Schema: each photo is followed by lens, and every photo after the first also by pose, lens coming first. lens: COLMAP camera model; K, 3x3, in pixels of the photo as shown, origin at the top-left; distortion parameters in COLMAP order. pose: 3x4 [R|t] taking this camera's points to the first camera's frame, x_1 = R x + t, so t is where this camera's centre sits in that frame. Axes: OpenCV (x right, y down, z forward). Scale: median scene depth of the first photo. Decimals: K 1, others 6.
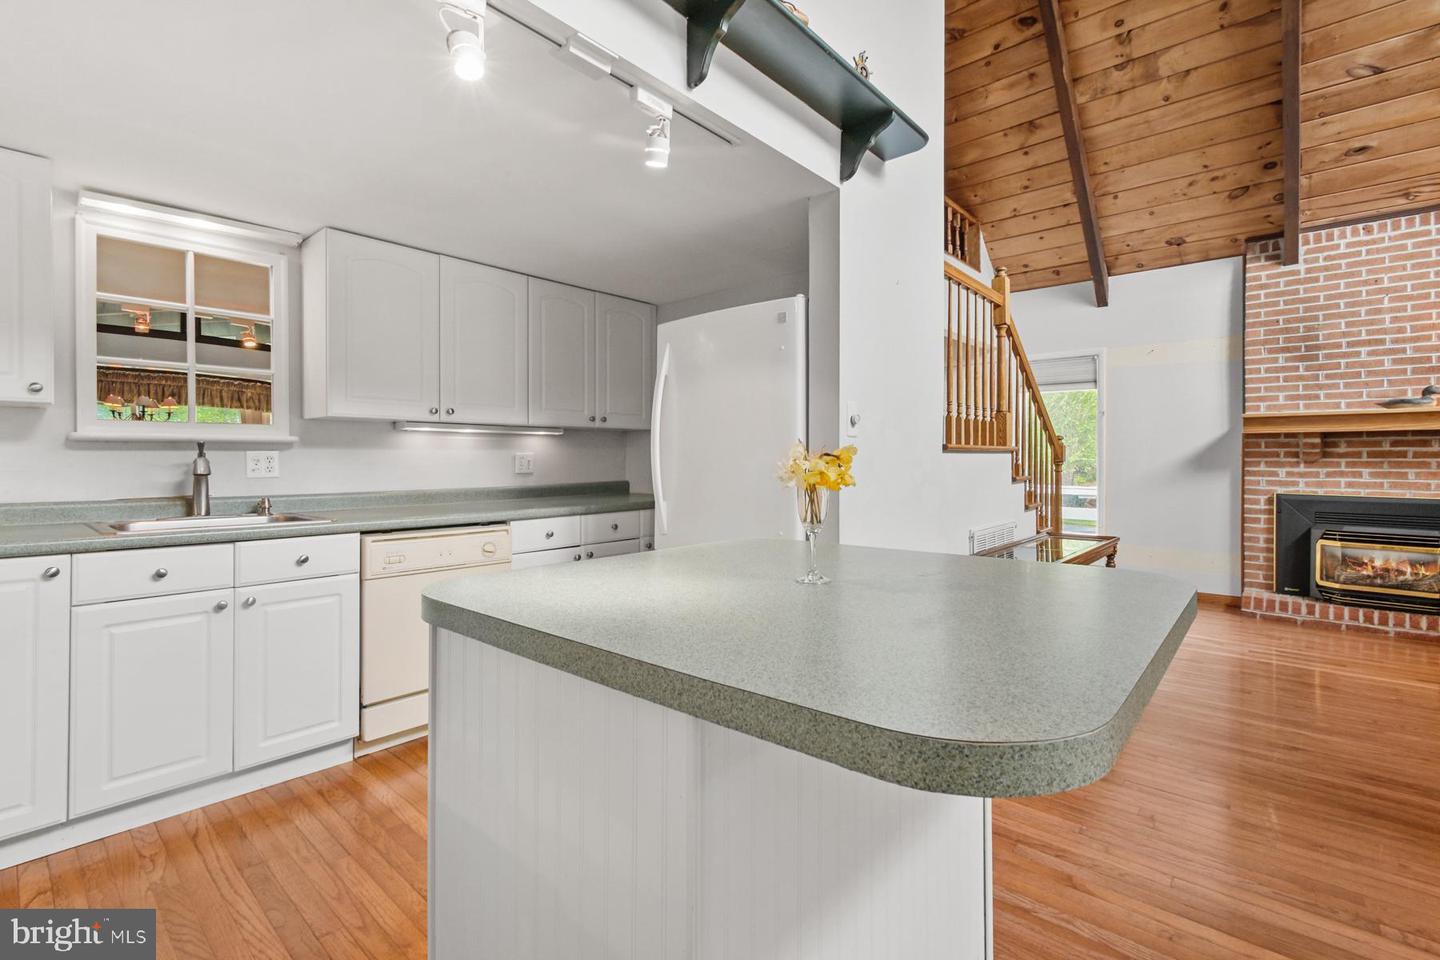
lens RADIAL K [[639.9, 0, 722.6], [0, 639.9, 459.7], [0, 0, 1]] dist [0.001123, 0.000182]
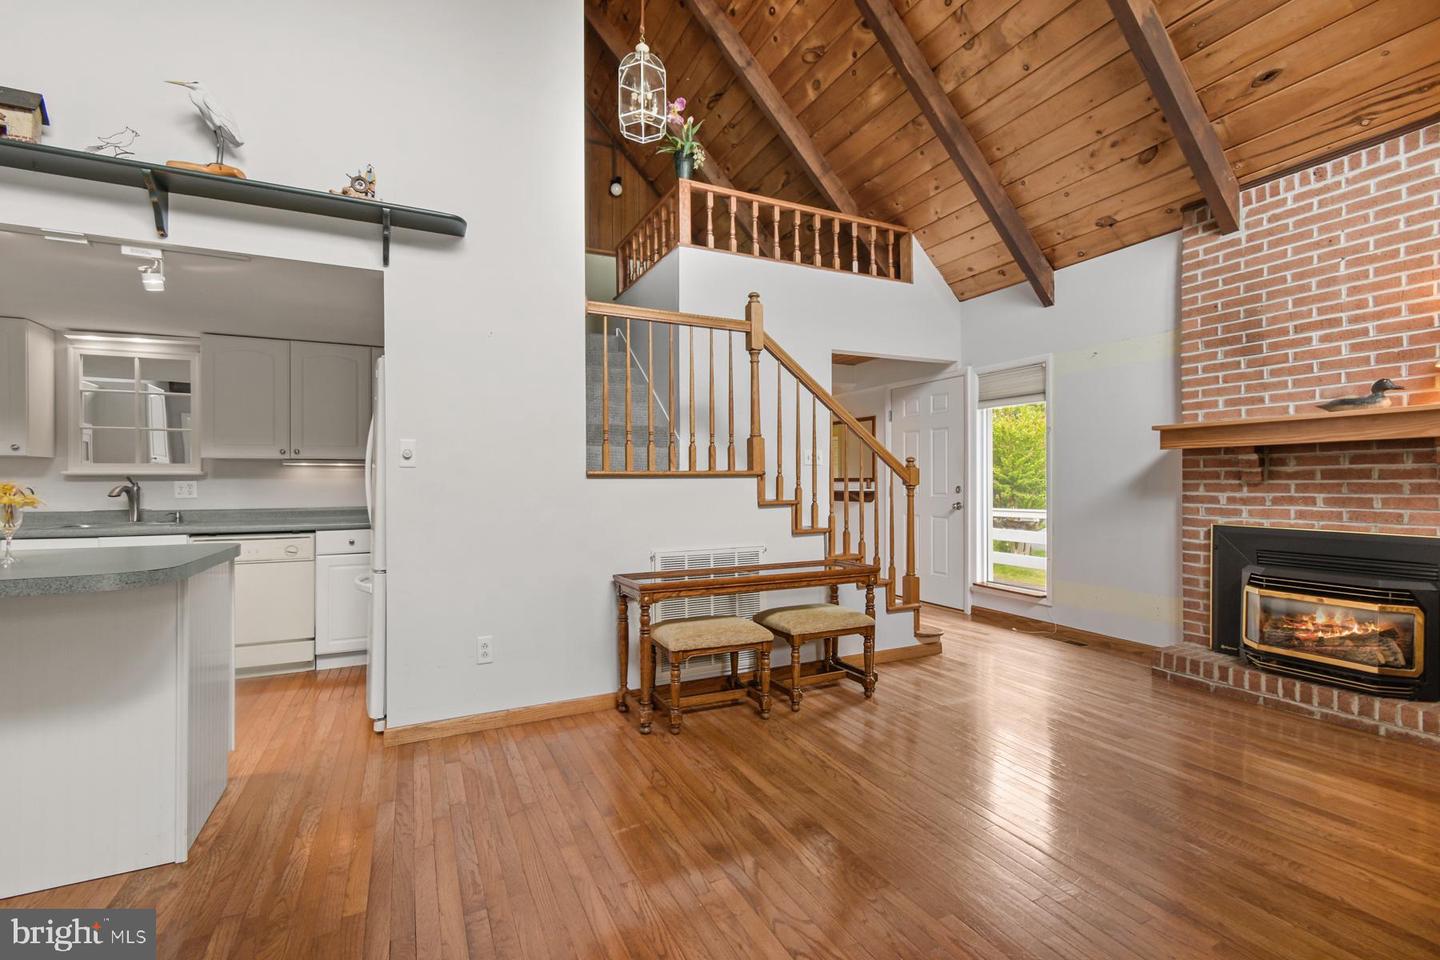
lens RADIAL K [[629.2, 0, 720.0], [0, 629.2, 480.0], [0, 0, 1]] dist [0.001513, 0.000143]
pose [[0.923966, -0.006631, -0.382416, 0.635414], [0.004492, 0.999969, -0.006484, -0.000031], [0.382448, 0.004273, 0.923967, 0.053655]]
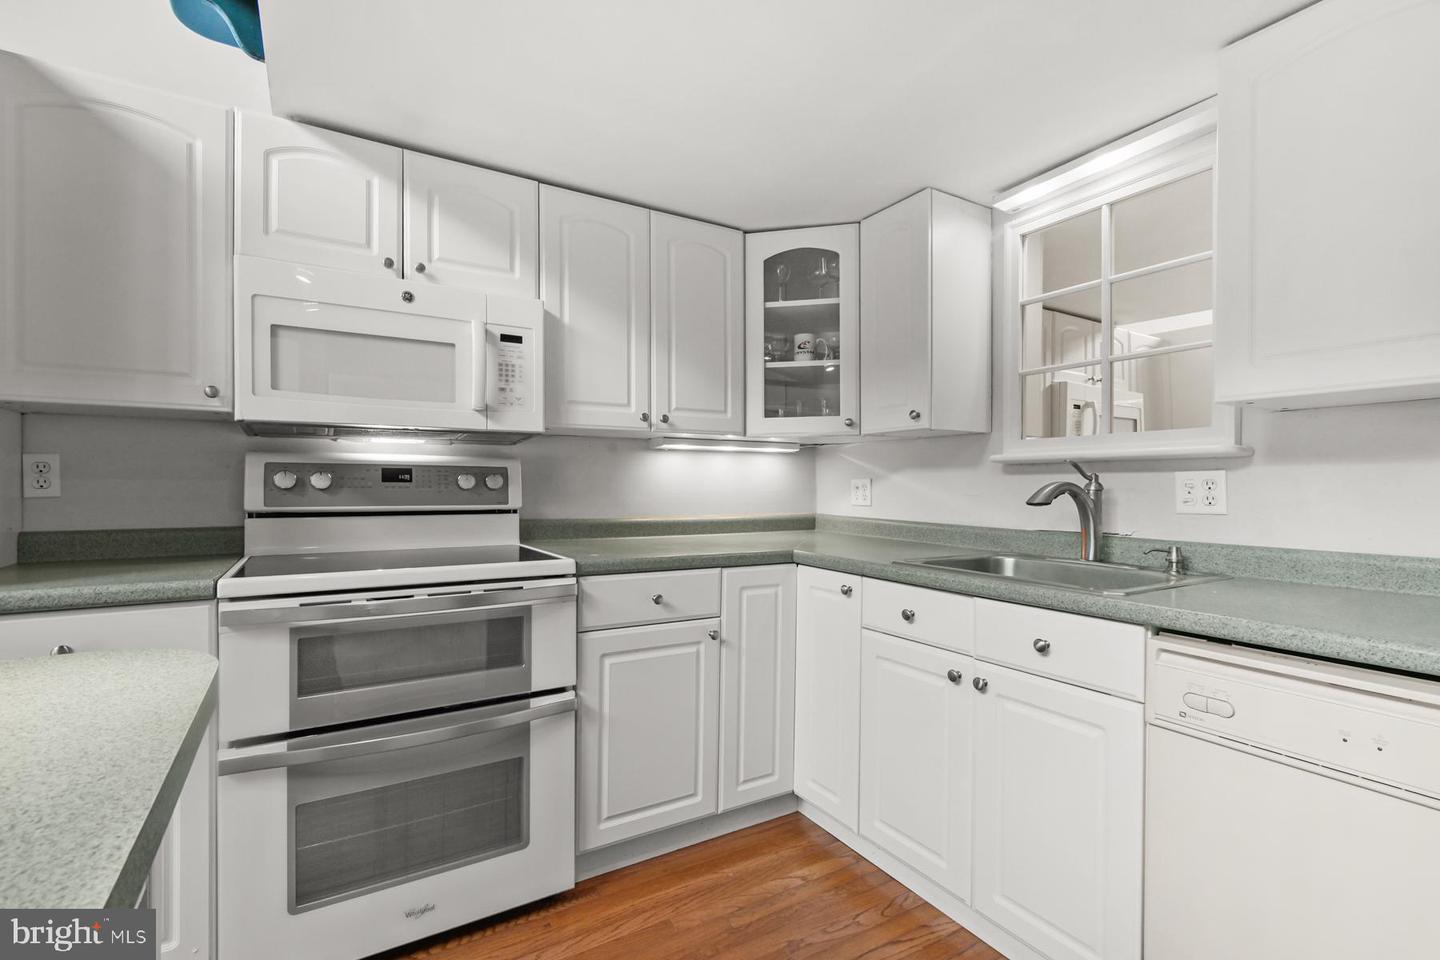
lens RADIAL K [[647.8, 0, 718.1], [0, 647.8, 486.4], [0, 0, 1]] dist [0.001949, 0.000165]
pose [[-0.302006, 0.000319, -0.953306, 0.016367], [-0.006438, 0.999976, 0.002374, 0.001696], [0.953284, 0.006855, -0.301997, 0.447820]]
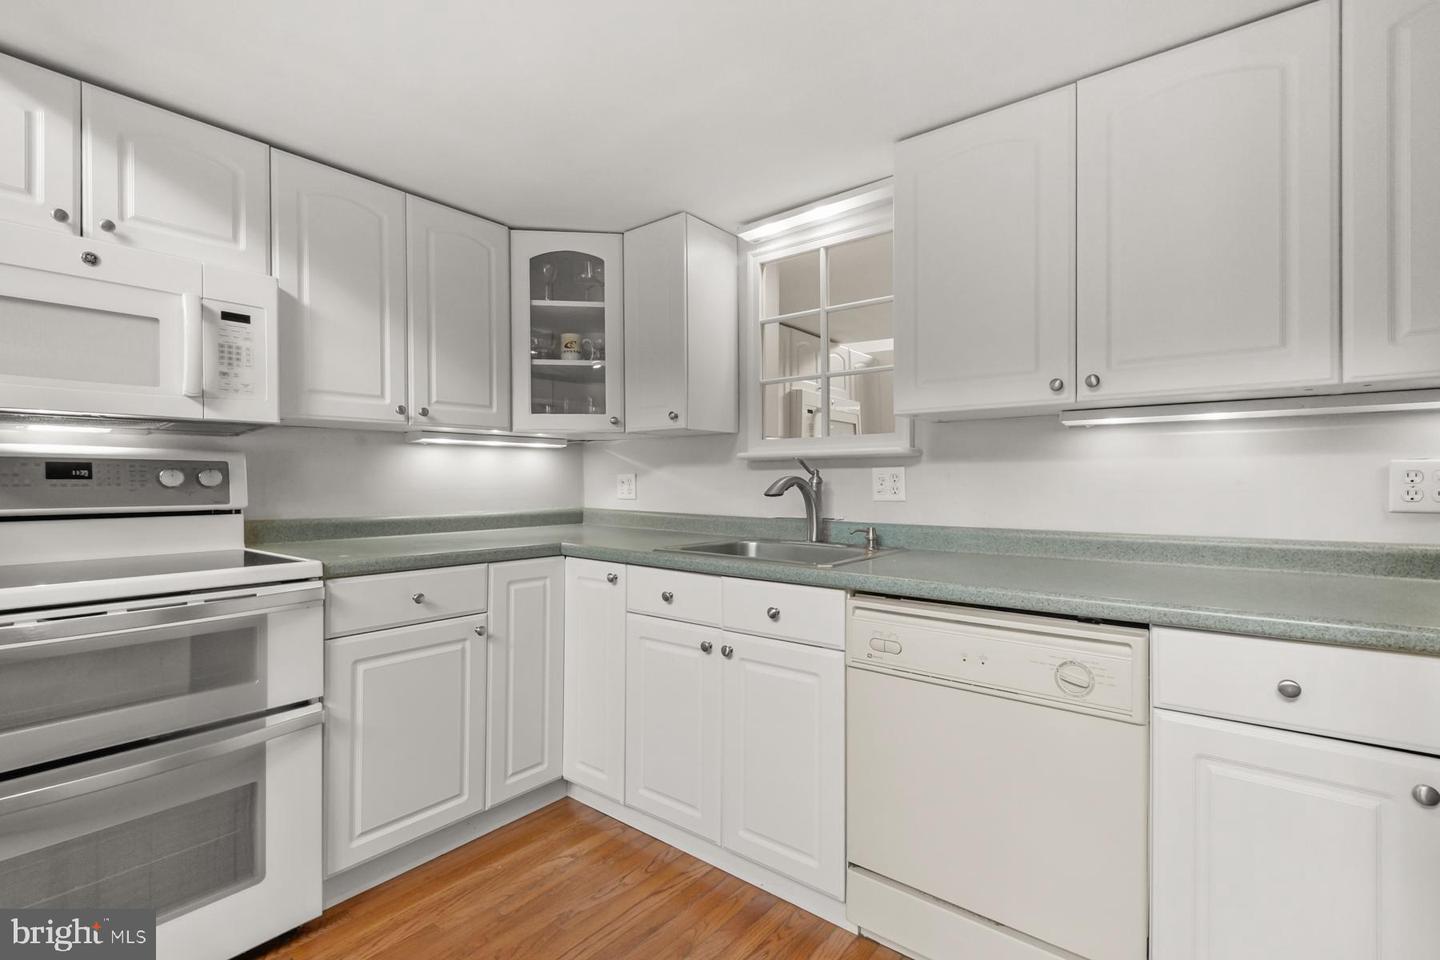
lens RADIAL K [[649.4, 0, 720.0], [0, 649.4, 480.0], [0, 0, 1]] dist [0.002194, 0.000120]
pose [[0.048470, -0.000535, -0.998825, 0.044960], [-0.000961, 0.999999, -0.000583, 0.001605], [0.998824, 0.000988, 0.048469, 0.453625]]
